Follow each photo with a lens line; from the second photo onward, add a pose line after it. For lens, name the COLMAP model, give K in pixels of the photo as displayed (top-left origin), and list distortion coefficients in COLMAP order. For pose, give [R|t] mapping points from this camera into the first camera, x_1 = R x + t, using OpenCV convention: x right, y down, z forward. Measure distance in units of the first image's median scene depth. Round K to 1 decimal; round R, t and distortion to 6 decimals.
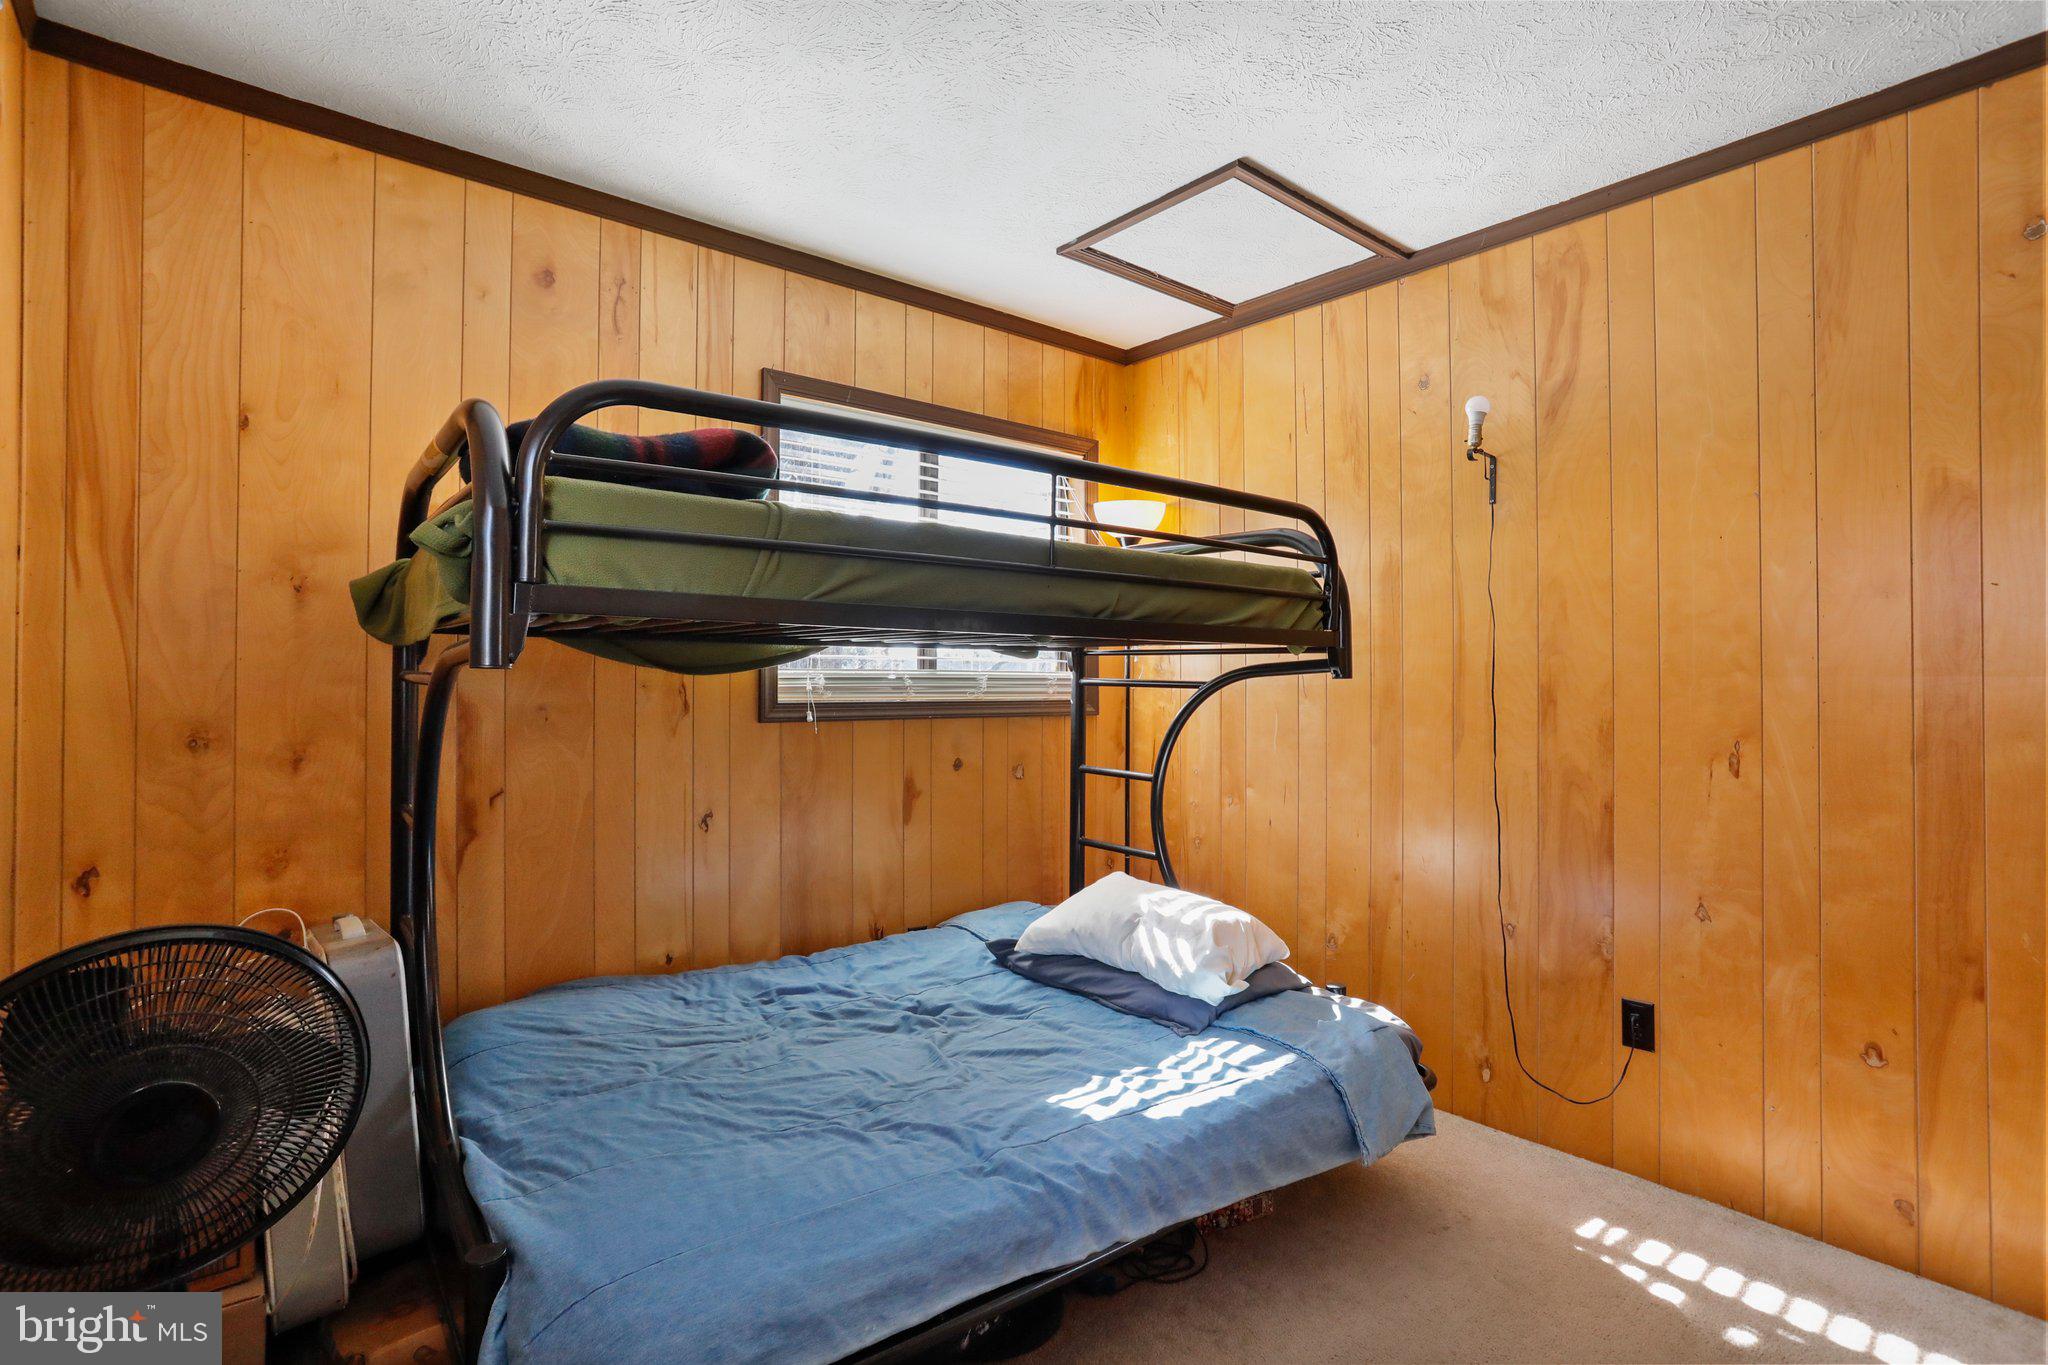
lens RADIAL K [[1009.3, 0, 1025.9], [0, 1009.3, 671.6], [0, 0, 1]] dist [-0.057161, 0.031581]
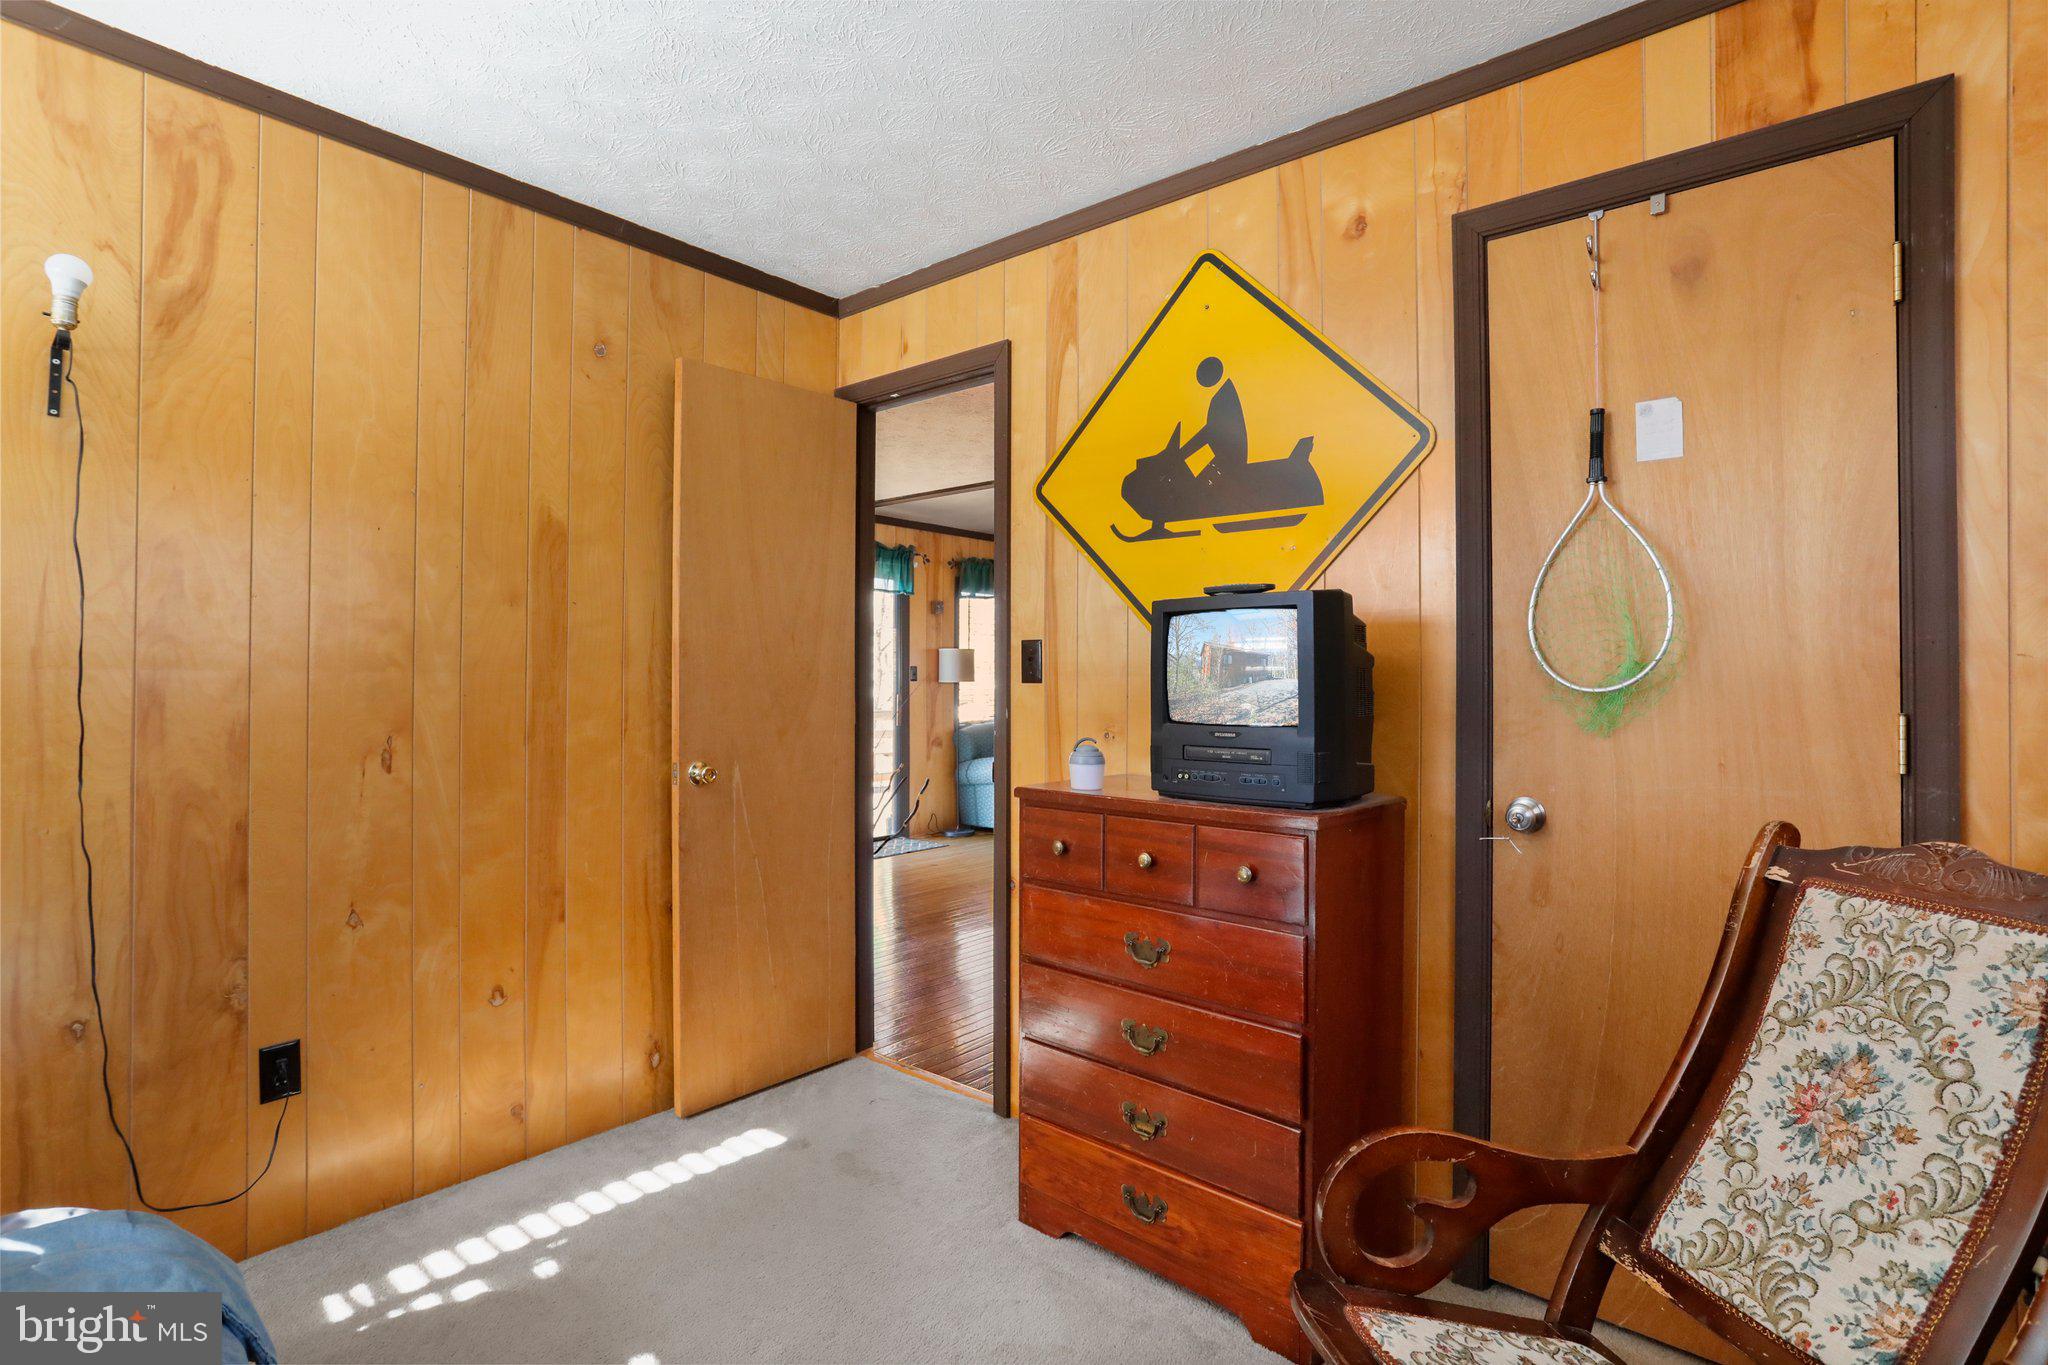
lens RADIAL K [[1009.3, 0, 1025.9], [0, 1009.3, 671.6], [0, 0, 1]] dist [-0.057161, 0.031581]
pose [[-0.192297, 0.004665, 0.981326, -0.388570], [-0.011610, 0.999908, -0.007029, 0.004853], [-0.981268, -0.012745, -0.192225, 0.573029]]
